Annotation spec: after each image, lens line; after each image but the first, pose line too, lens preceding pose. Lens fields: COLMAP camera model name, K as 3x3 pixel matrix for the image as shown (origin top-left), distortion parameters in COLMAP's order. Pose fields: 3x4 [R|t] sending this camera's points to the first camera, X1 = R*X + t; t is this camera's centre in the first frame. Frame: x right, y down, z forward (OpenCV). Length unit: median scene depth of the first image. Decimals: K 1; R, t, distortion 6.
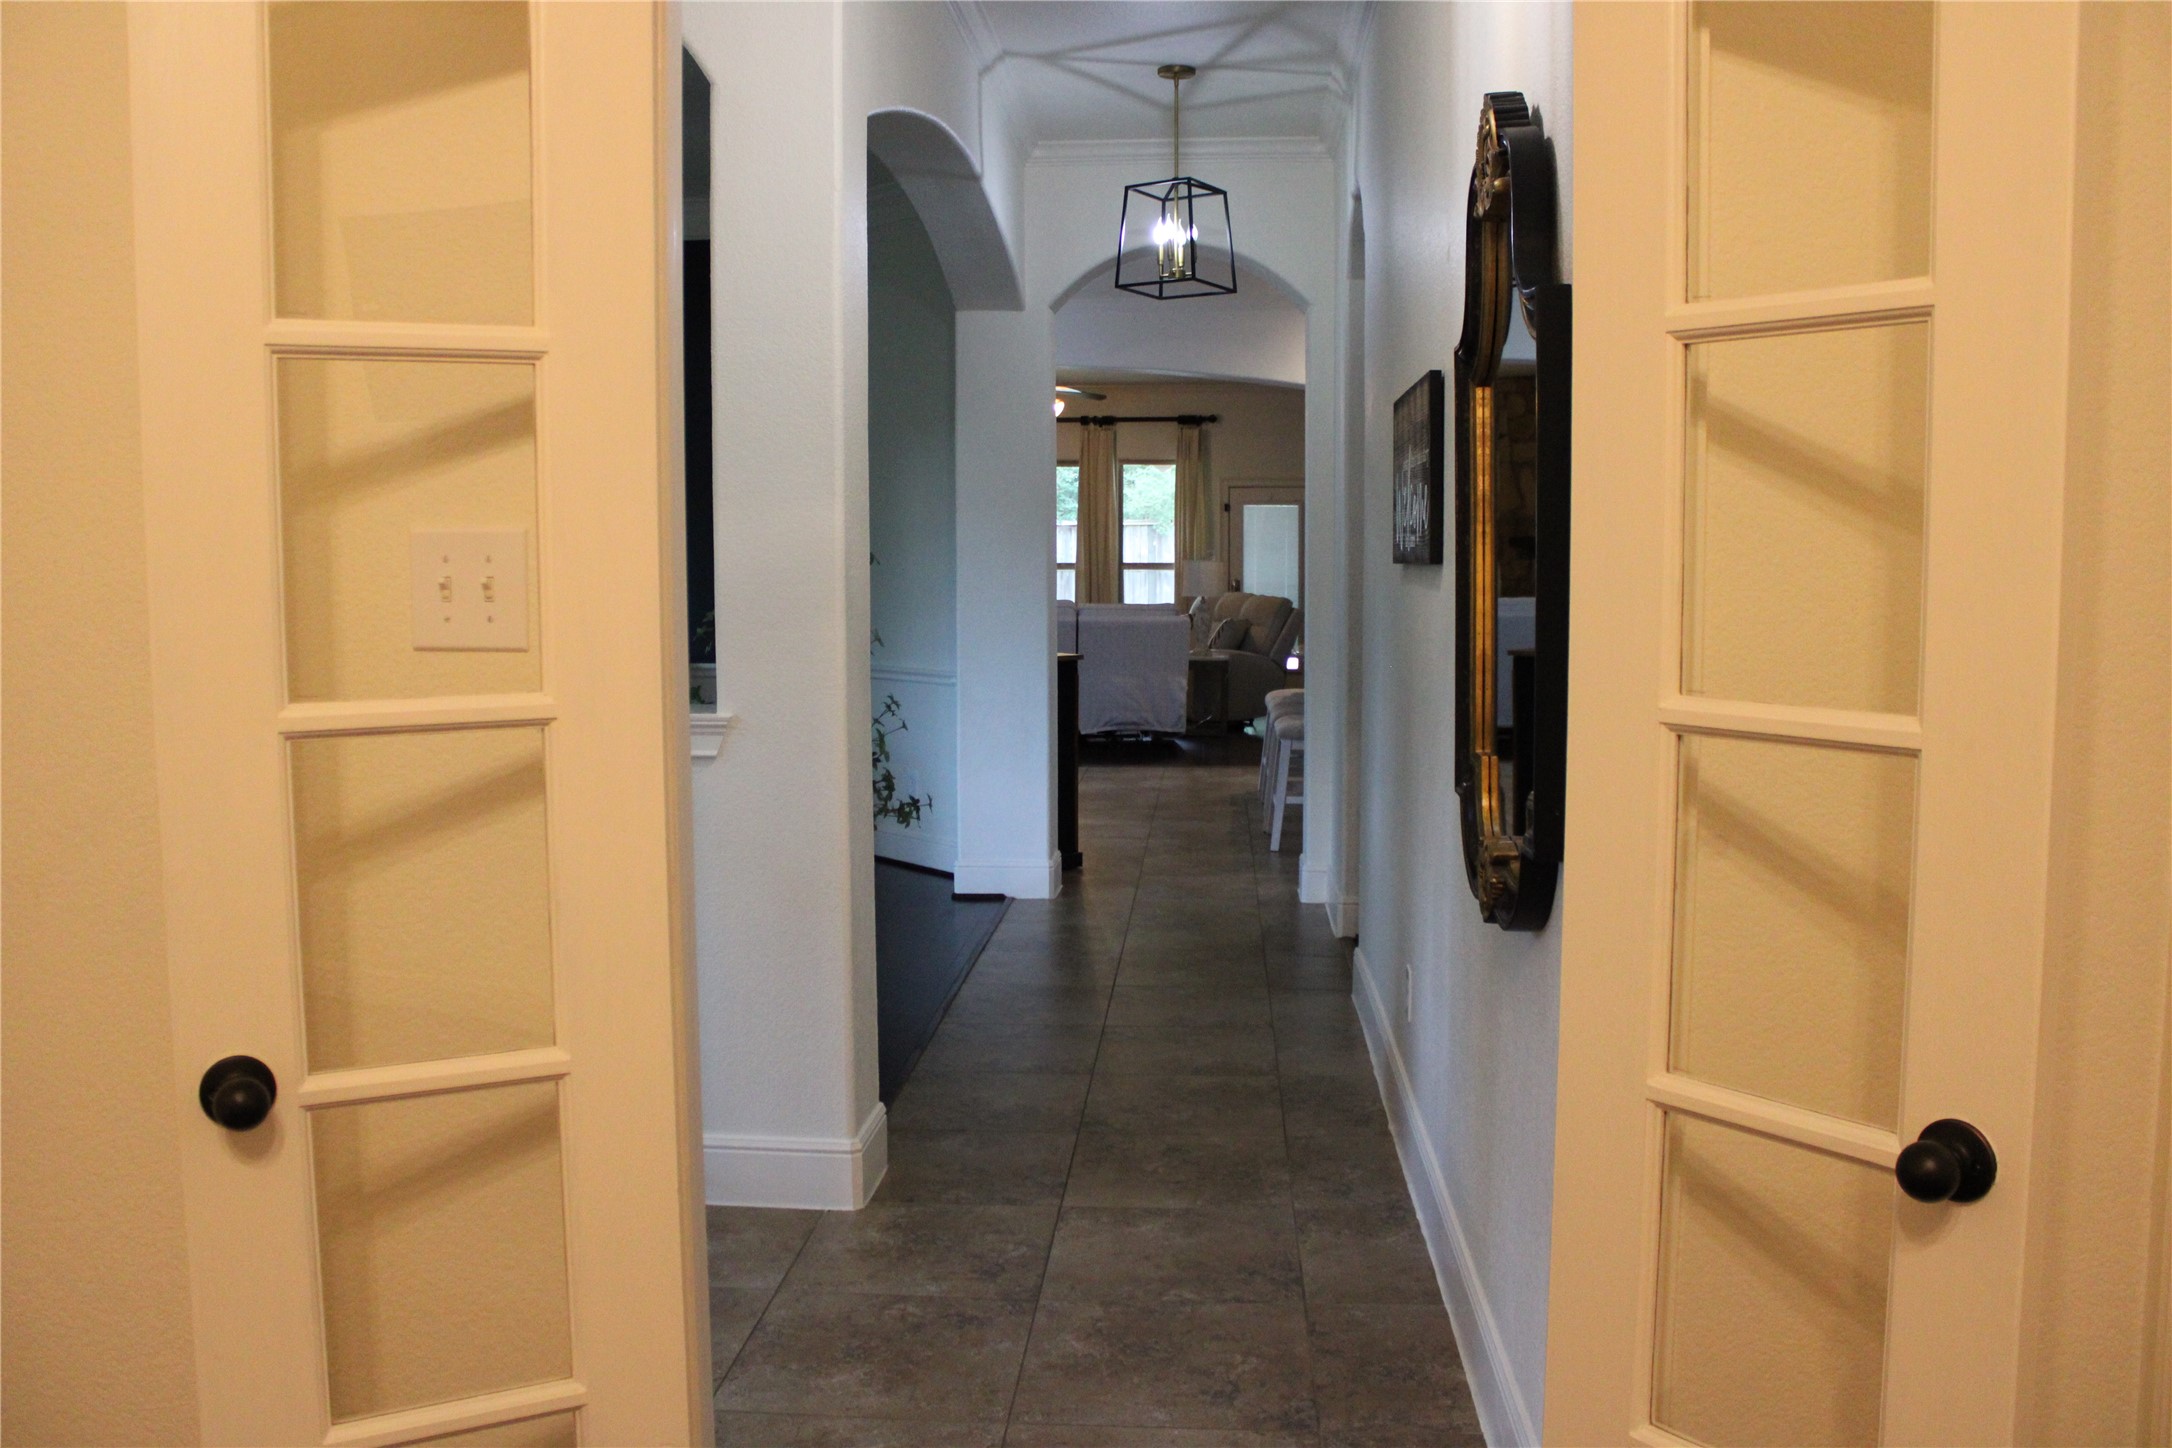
lens RADIAL K [[1808.8, 0, 1086.0], [0, 1808.8, 724.0], [0, 0, 1]] dist [-0.161647, 0.148814]
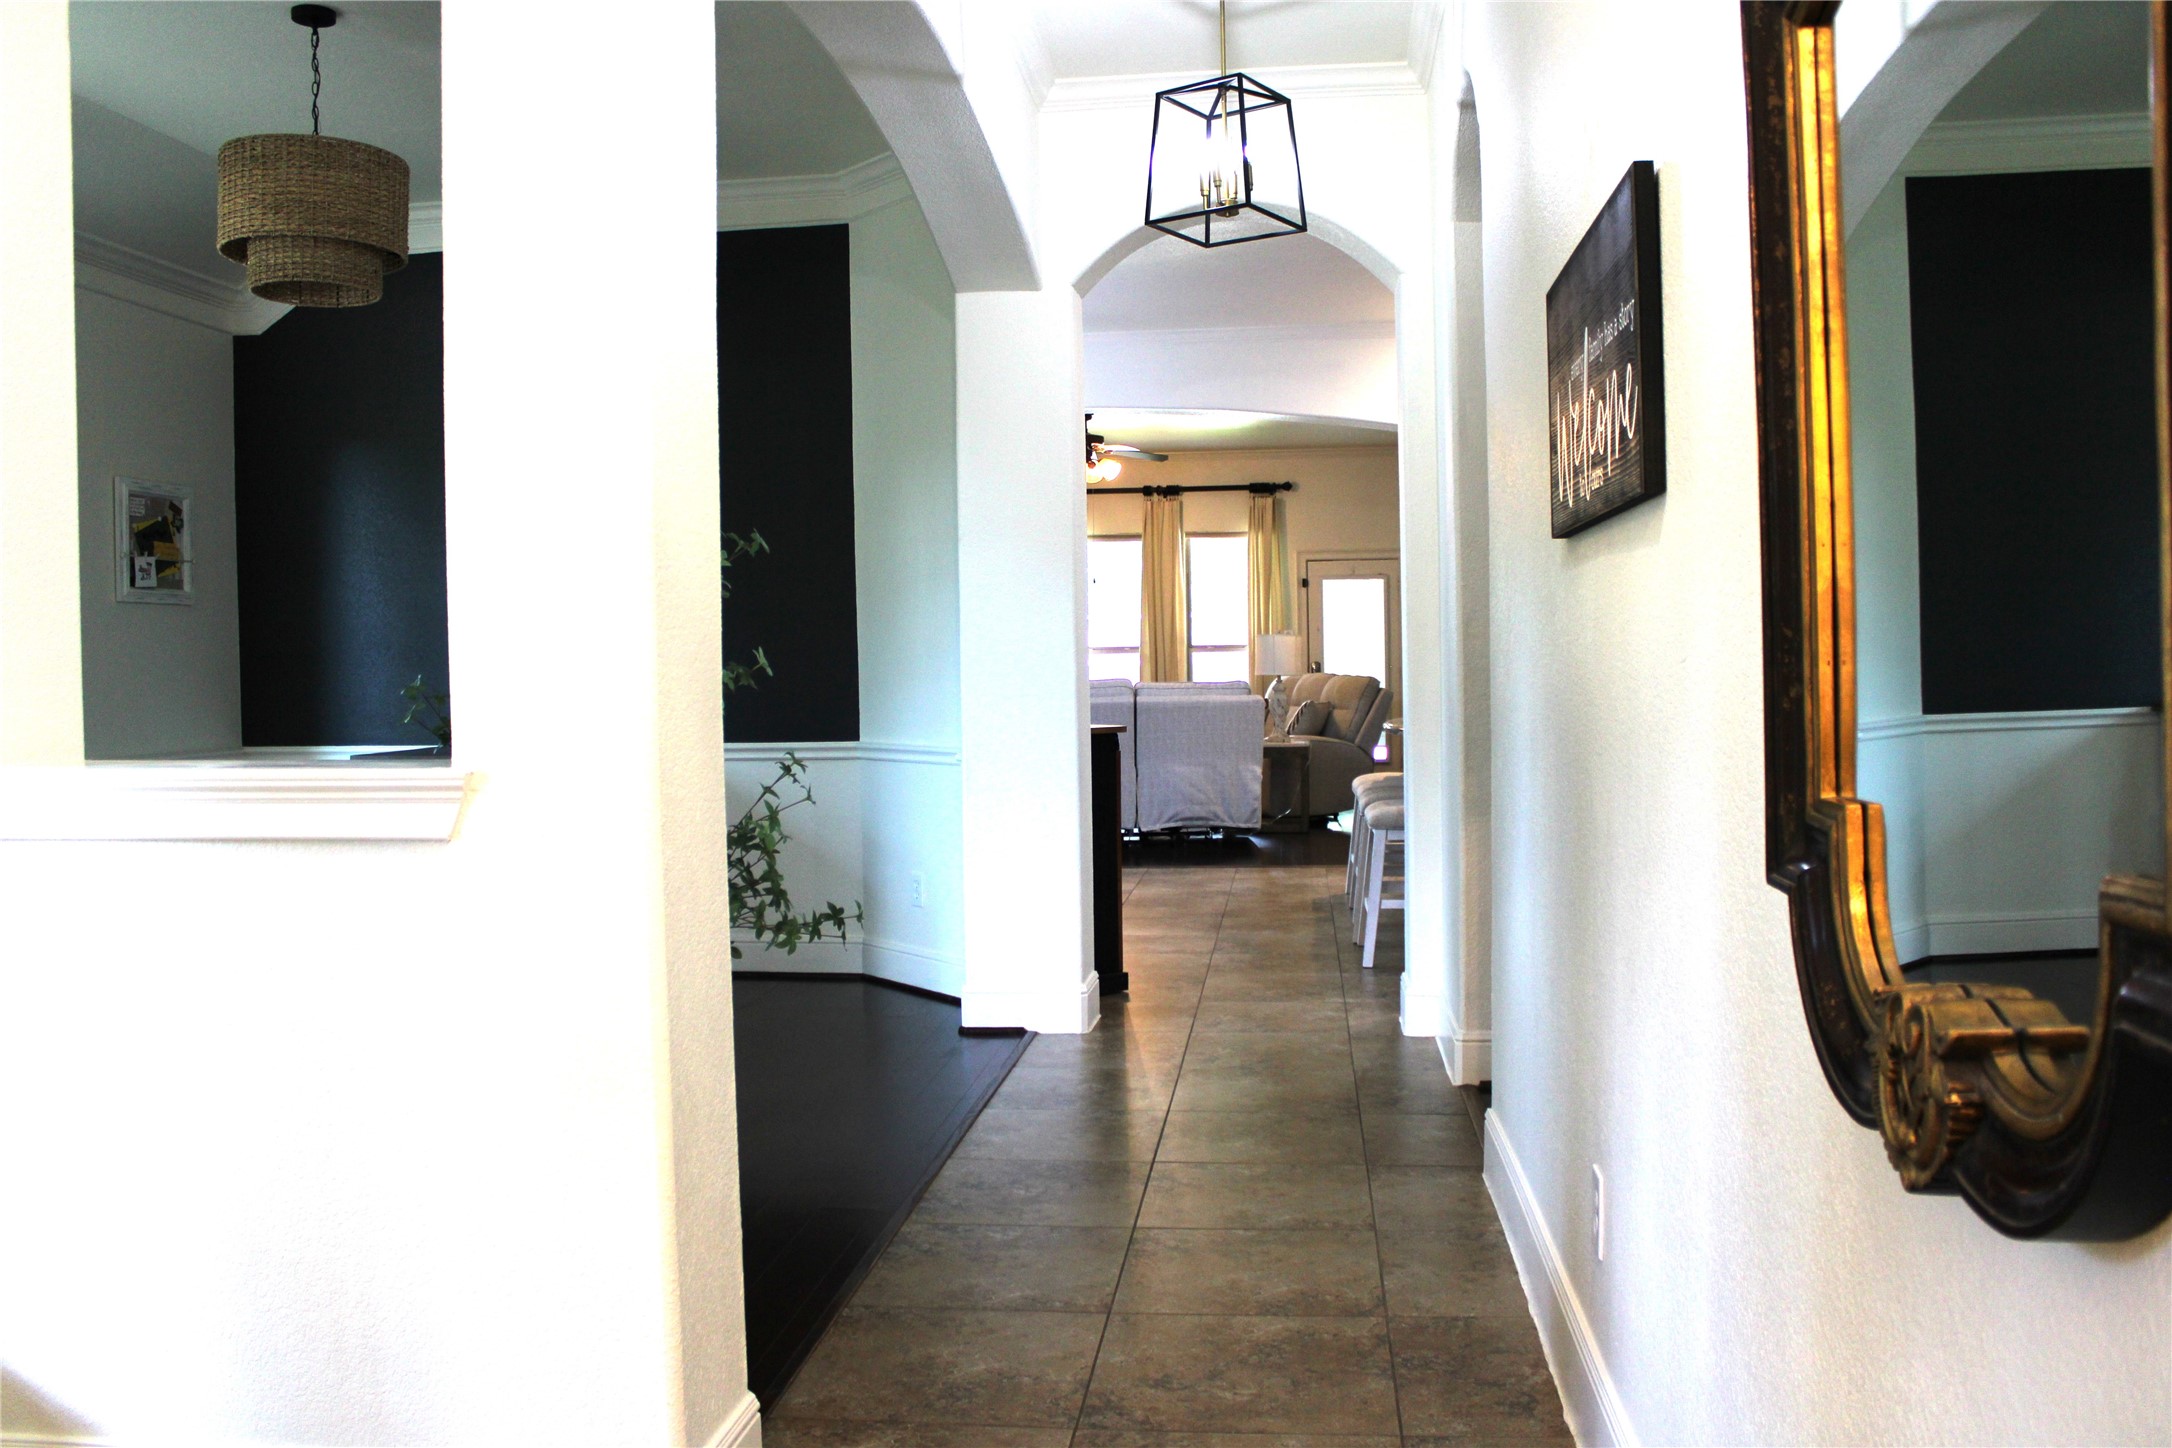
lens RADIAL K [[1960.8, 0, 1035.8], [0, 1960.8, 689.8], [0, 0, 1]] dist [-0.140846, 0.126257]
pose [[0.998112, -0.013088, -0.060018, 0.011311], [0.008956, 0.997604, -0.068603, 0.005313], [0.060772, 0.067936, 0.995837, 0.129037]]
